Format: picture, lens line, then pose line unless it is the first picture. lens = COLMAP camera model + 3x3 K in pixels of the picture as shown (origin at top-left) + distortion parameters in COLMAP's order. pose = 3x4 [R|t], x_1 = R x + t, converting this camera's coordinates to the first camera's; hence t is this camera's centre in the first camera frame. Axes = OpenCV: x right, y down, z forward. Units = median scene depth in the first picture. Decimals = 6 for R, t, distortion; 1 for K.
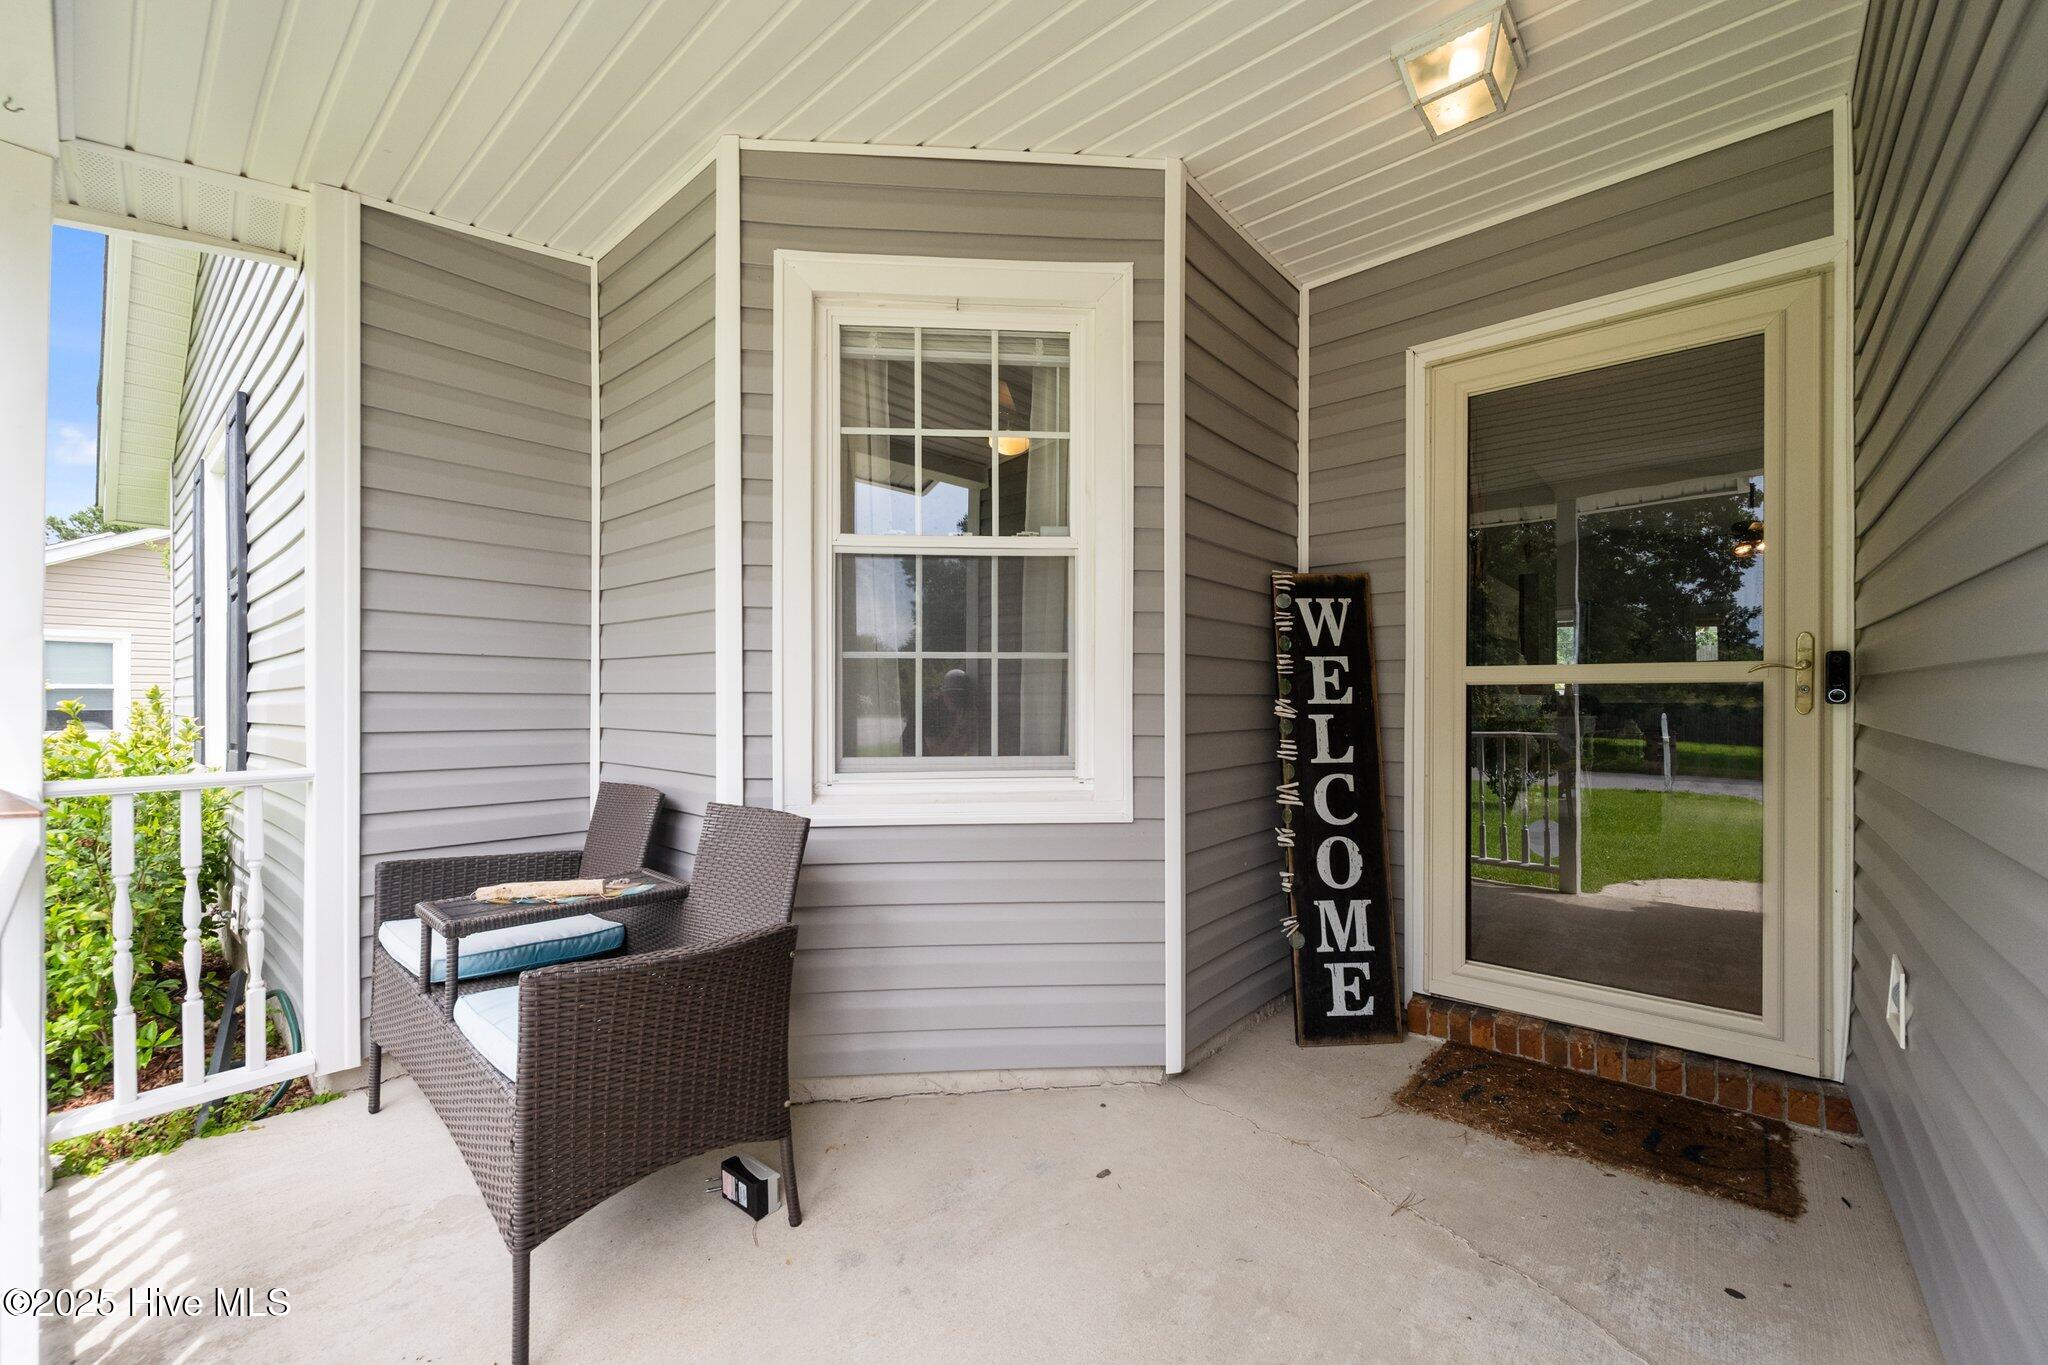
lens RADIAL K [[820.0, 0, 1029.5], [0, 820.0, 680.6], [0, 0, 1]] dist [0.001760, -0.000441]
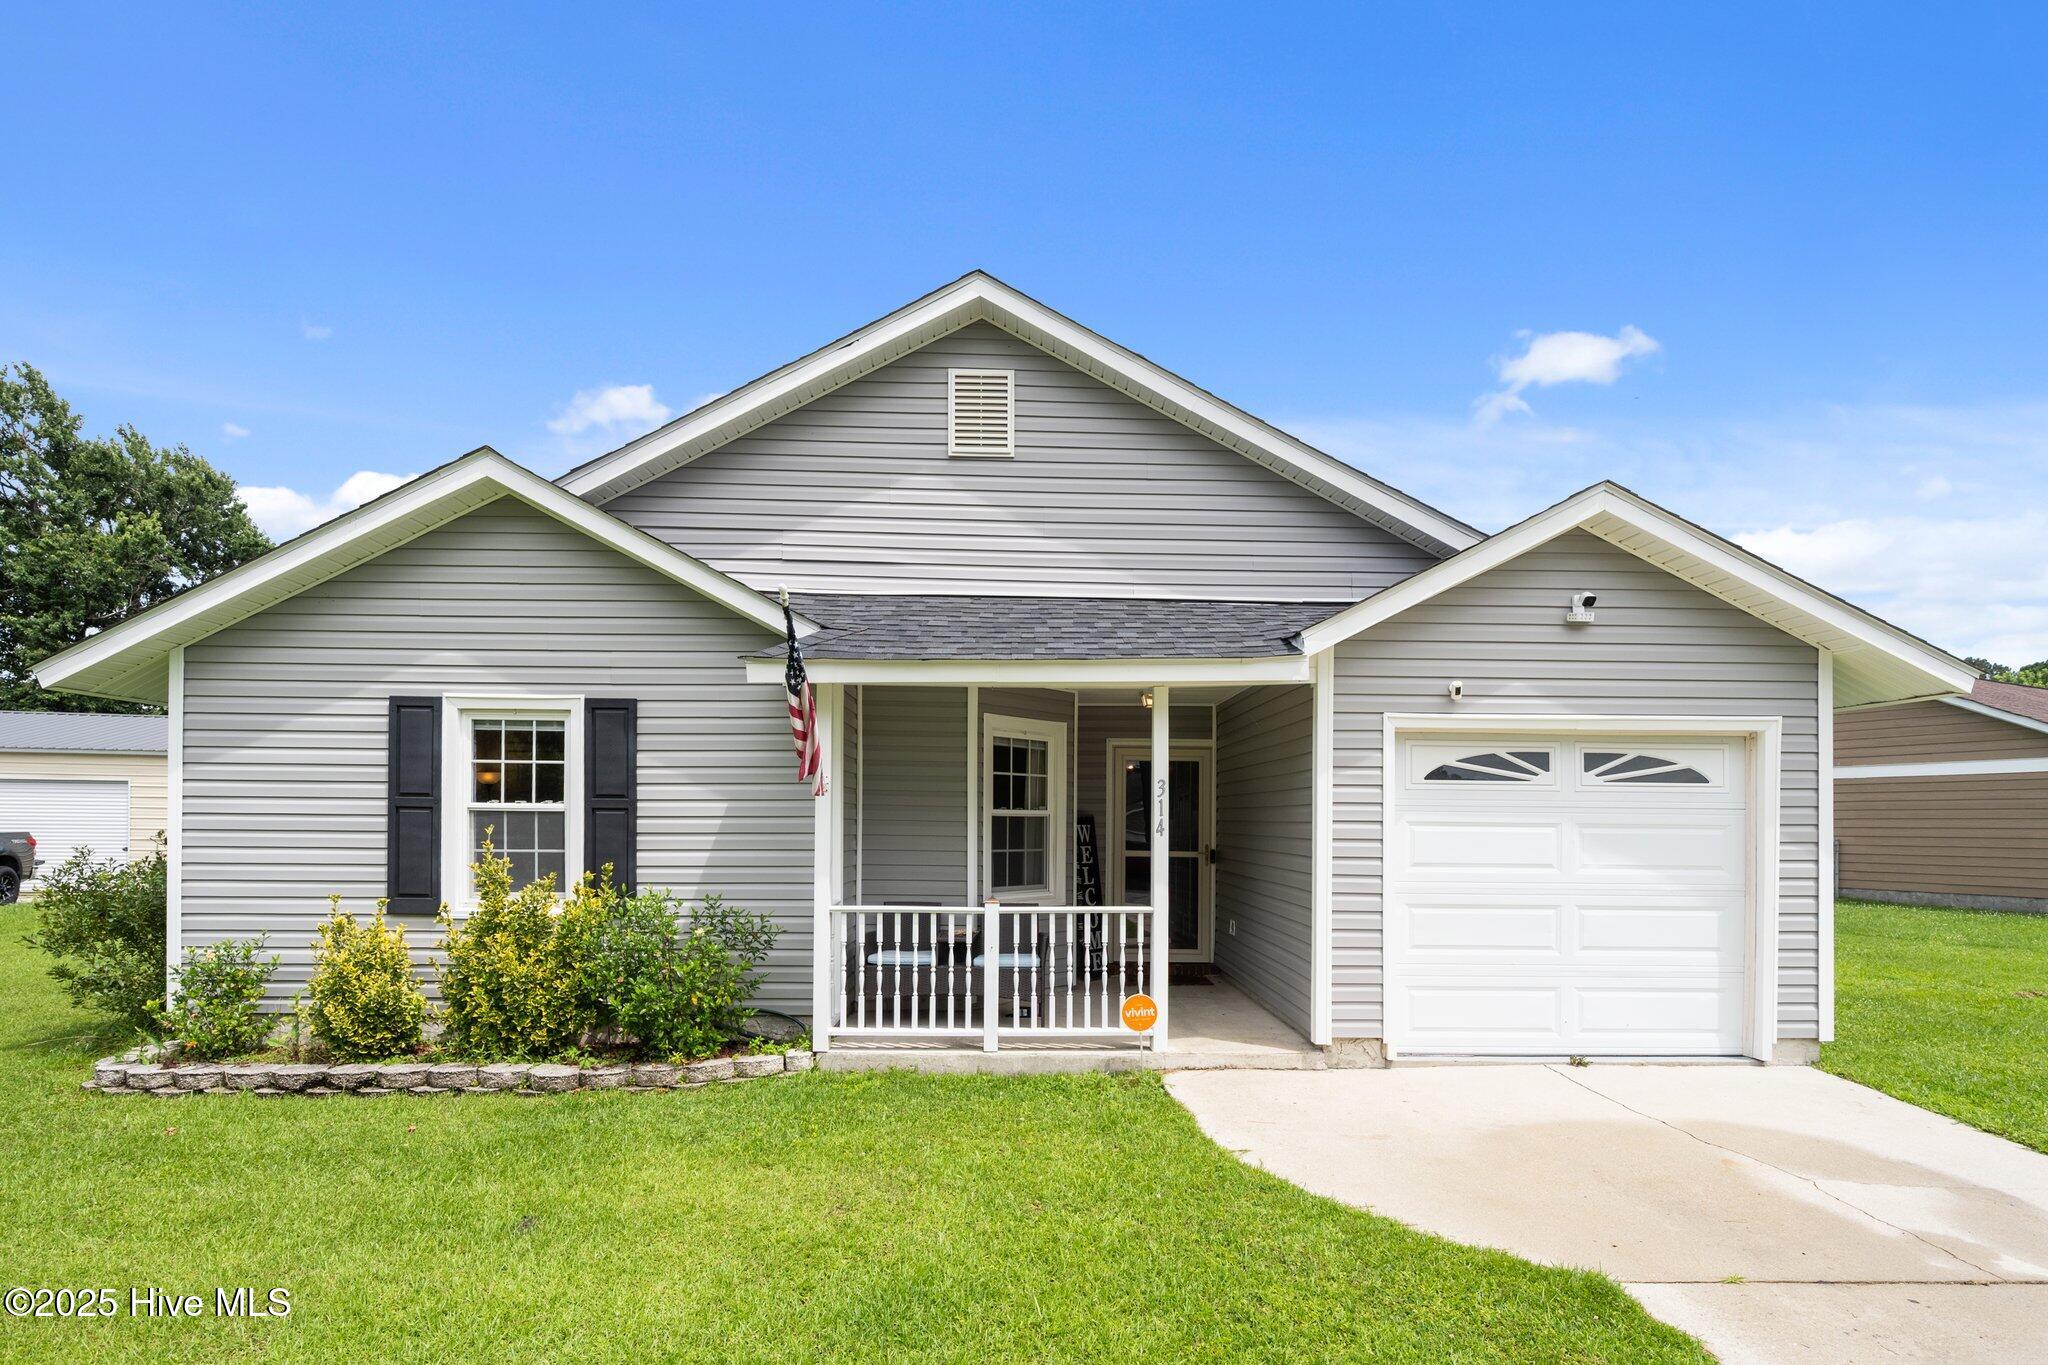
lens RADIAL K [[981.3, 0, 1026.1], [0, 981.3, 739.5], [0, 0, 1]] dist [-0.000057, 0.000237]
pose [[0.746652, 0.065585, 0.661974, -2.392426], [-0.026083, 0.997249, -0.069383, -0.180829], [-0.664703, 0.034539, 0.746309, -1.628754]]
